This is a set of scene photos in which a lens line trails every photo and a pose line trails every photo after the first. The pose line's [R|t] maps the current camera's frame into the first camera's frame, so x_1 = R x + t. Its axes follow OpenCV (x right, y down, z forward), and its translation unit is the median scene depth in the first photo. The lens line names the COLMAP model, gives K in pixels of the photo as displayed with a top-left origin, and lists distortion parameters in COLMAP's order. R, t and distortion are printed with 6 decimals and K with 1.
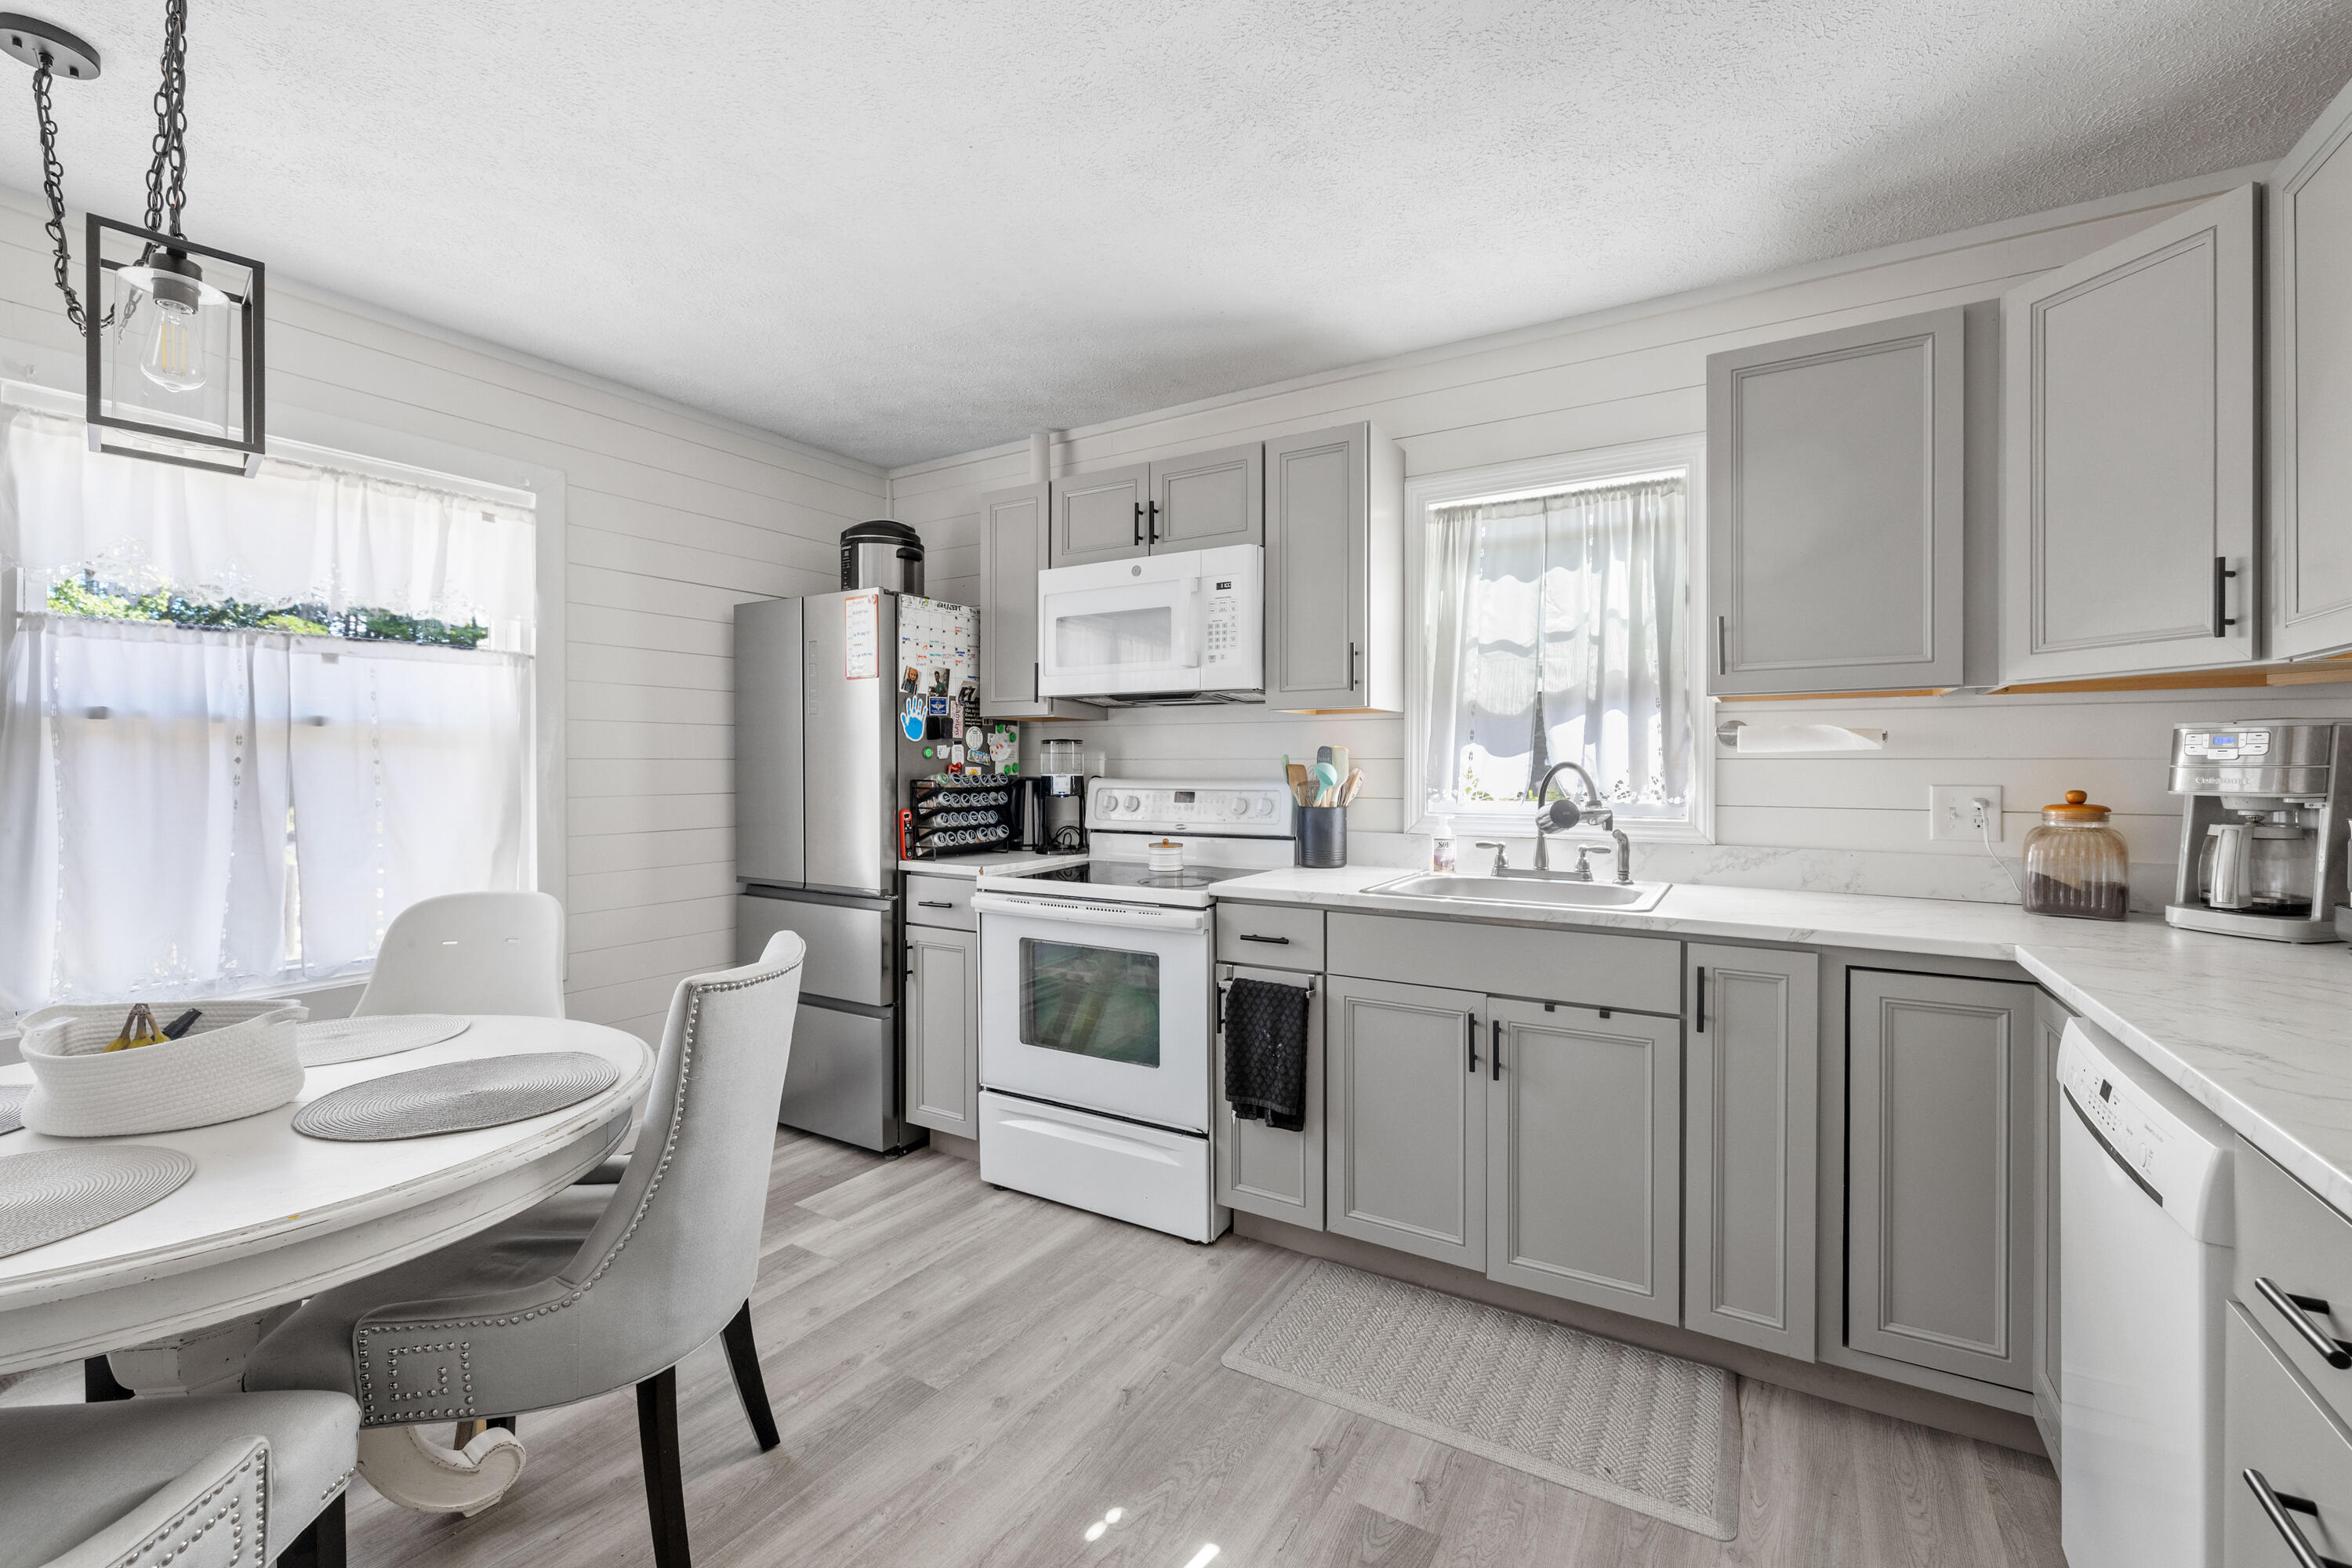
lens RADIAL K [[984.3, 0, 1184.5], [0, 984.3, 779.0], [0, 0, 1]] dist [-0.004309, 0.000227]
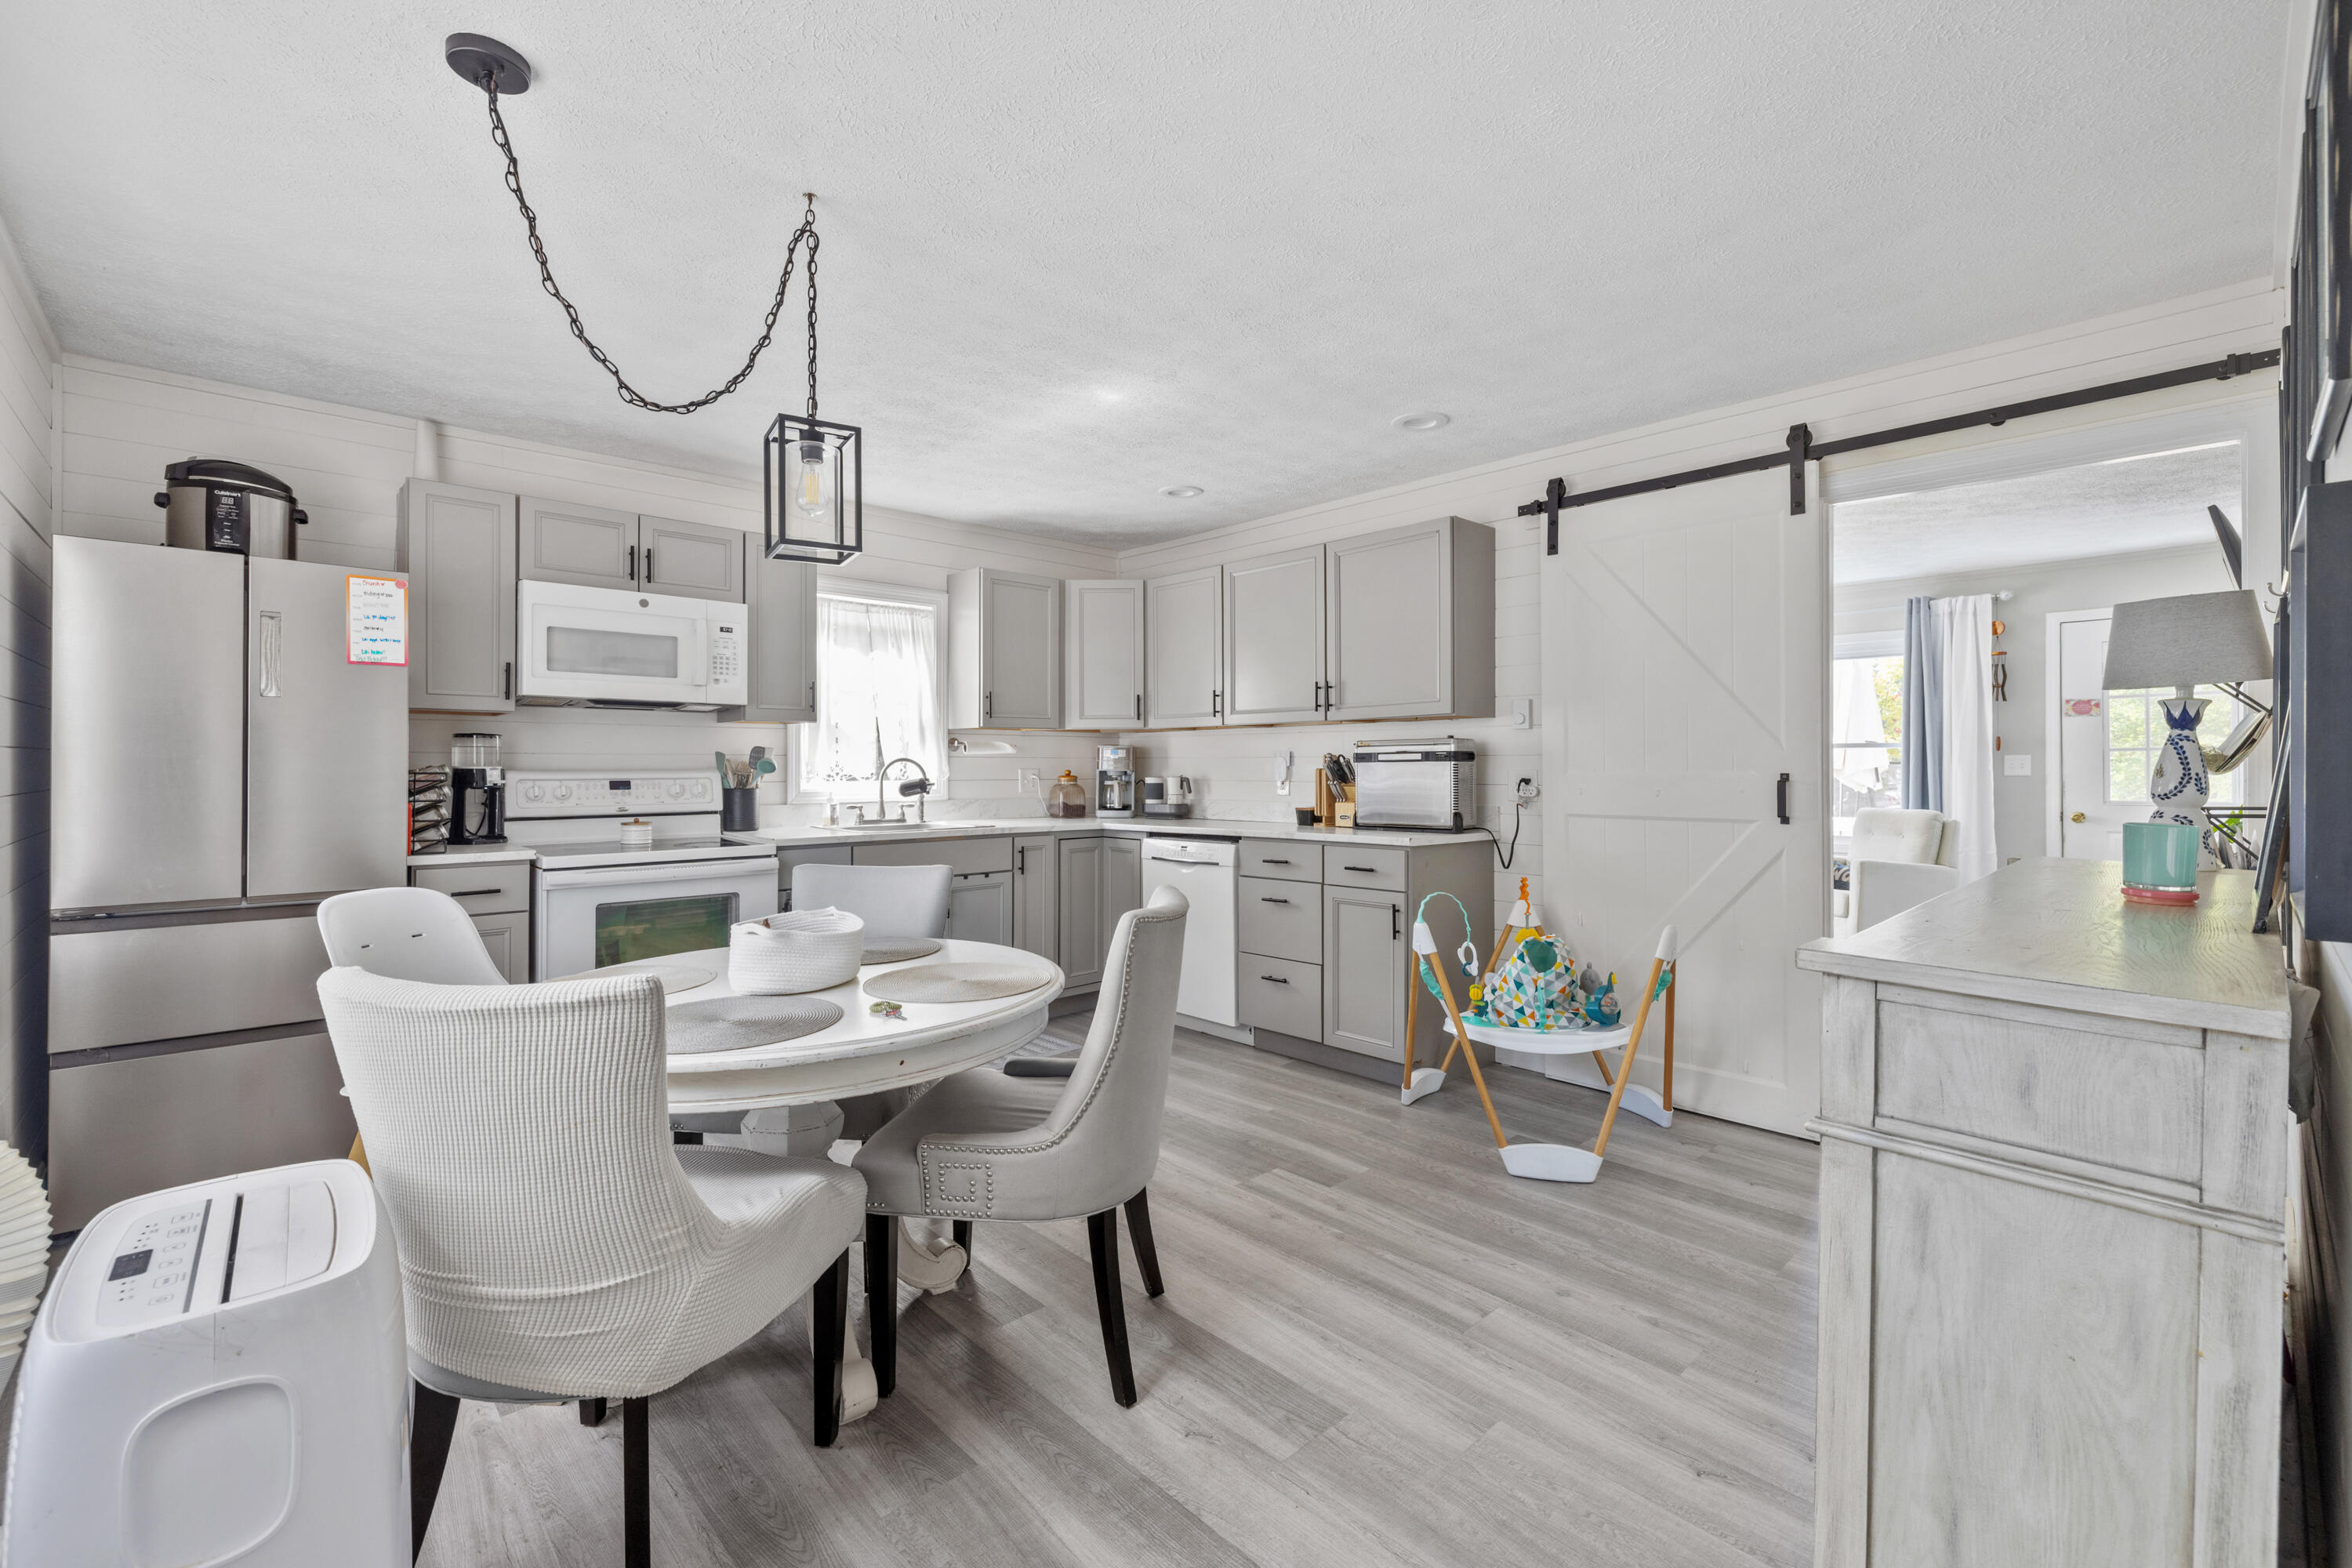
lens RADIAL K [[984.3, 0, 1180.8], [0, 984.3, 777.3], [0, 0, 1]] dist [-0.004309, 0.000227]
pose [[0.269867, -0.013276, 0.962806, -1.307664], [0.013300, 0.999861, 0.010059, 0.007648], [-0.962806, 0.010090, 0.270006, 0.008939]]
